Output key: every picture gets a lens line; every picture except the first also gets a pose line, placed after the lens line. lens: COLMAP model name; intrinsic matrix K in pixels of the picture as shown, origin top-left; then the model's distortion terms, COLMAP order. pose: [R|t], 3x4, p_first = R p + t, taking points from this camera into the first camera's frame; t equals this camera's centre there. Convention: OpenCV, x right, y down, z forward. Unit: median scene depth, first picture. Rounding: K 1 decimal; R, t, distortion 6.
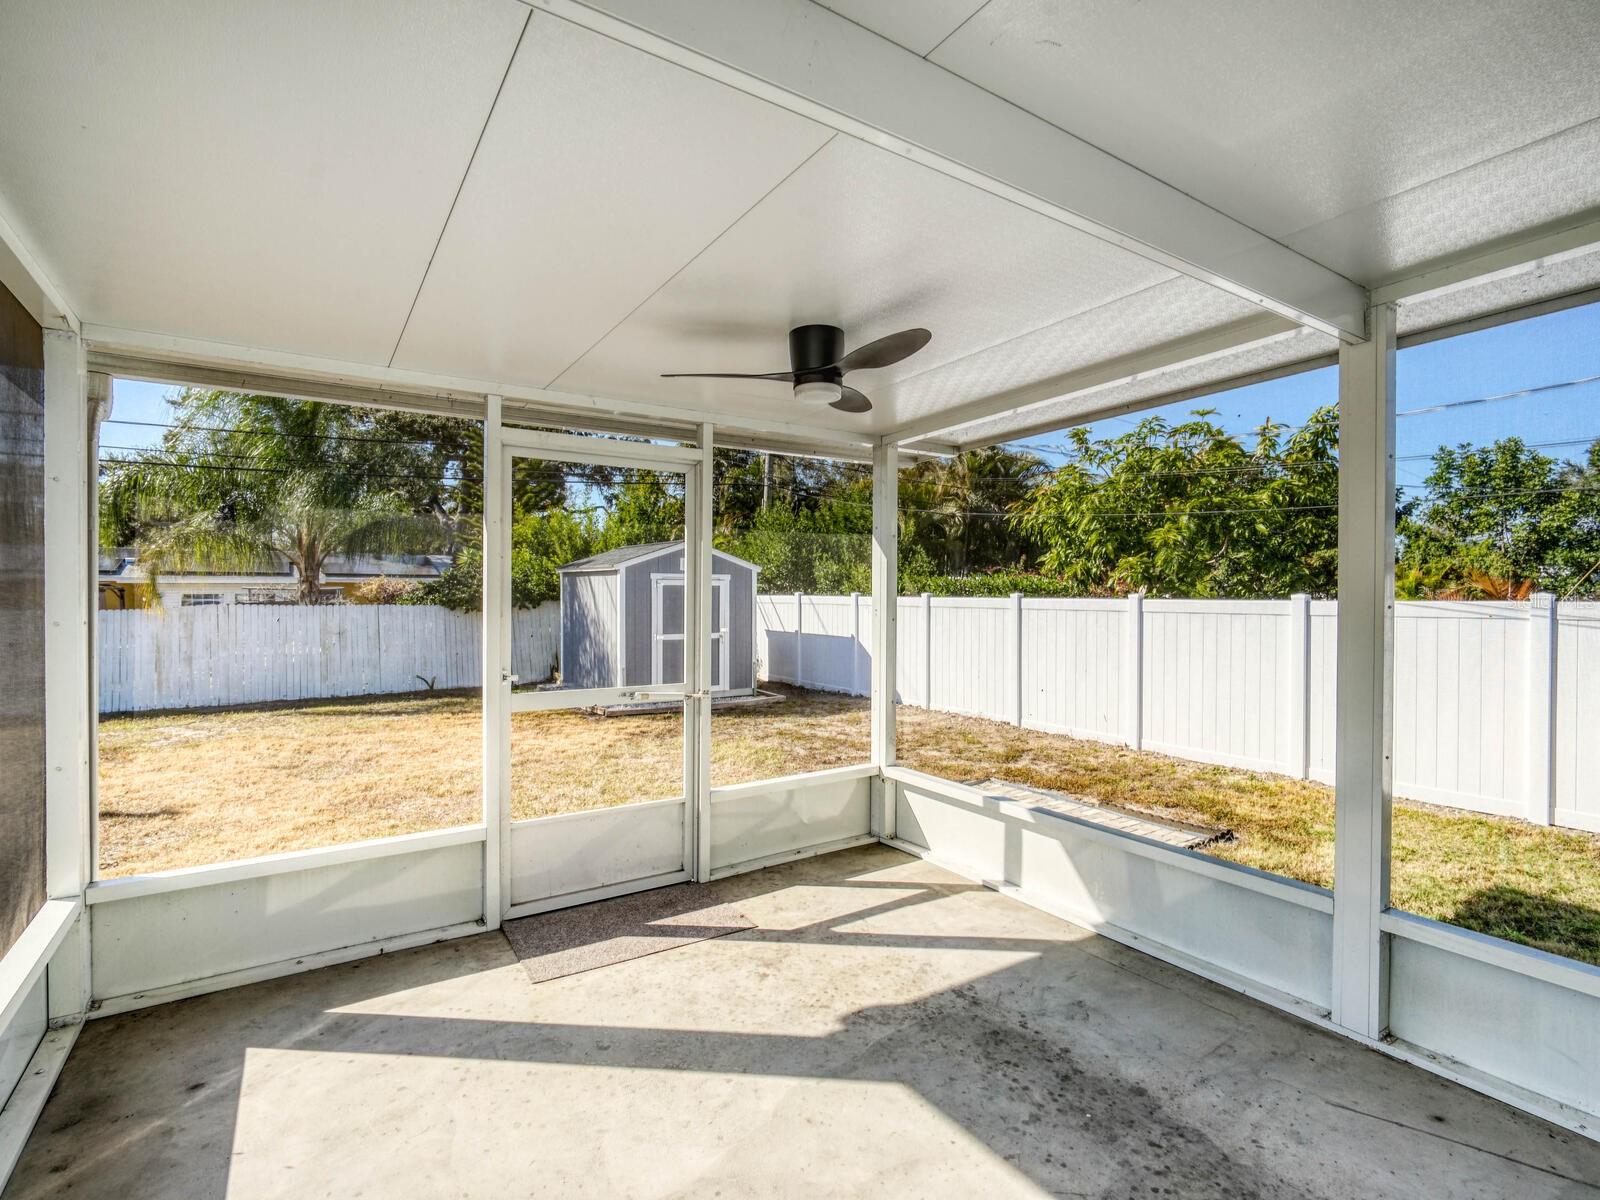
lens RADIAL K [[777.3, 0, 801.5], [0, 777.3, 602.8], [0, 0, 1]] dist [-0.017238, 0.003276]
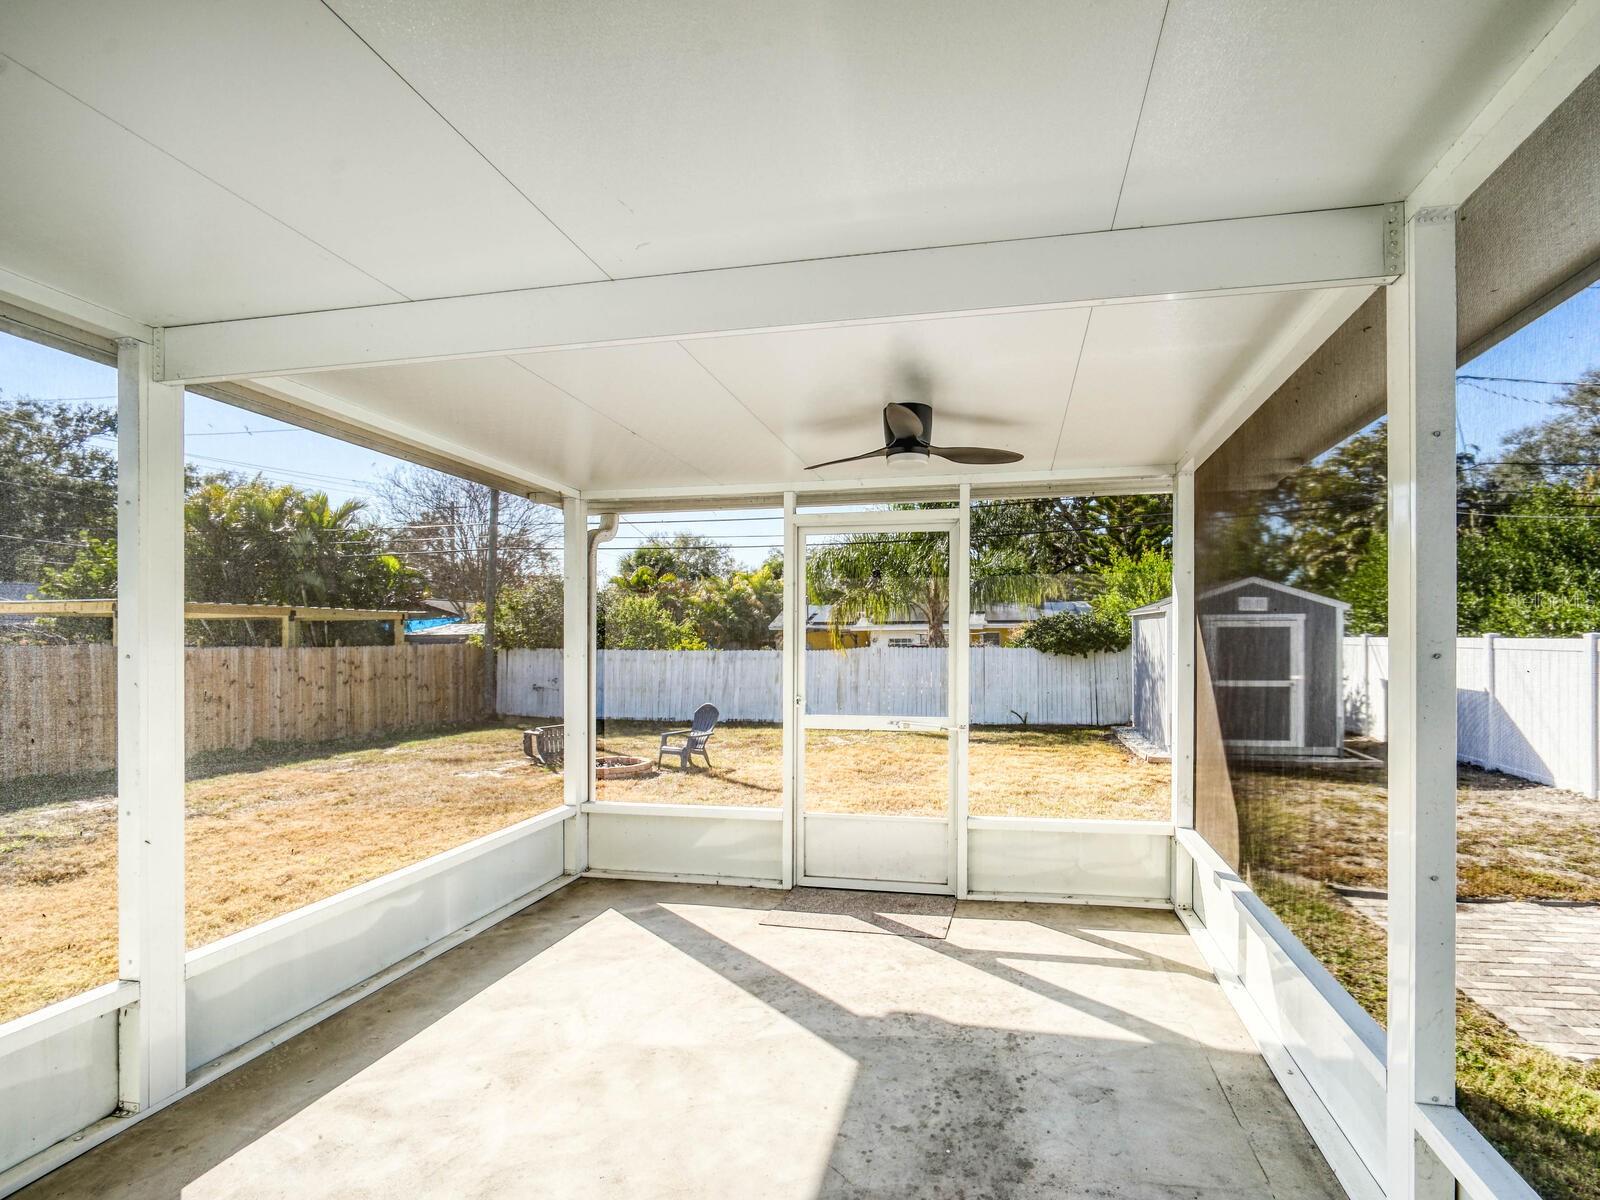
lens RADIAL K [[777.3, 0, 836.4], [0, 777.3, 637.0], [0, 0, 1]] dist [-0.017238, 0.003276]
pose [[0.703147, -0.006893, -0.711011, 0.633357], [-0.001263, 0.999939, -0.010942, -0.000910], [0.711043, 0.008592, 0.703096, 0.109534]]
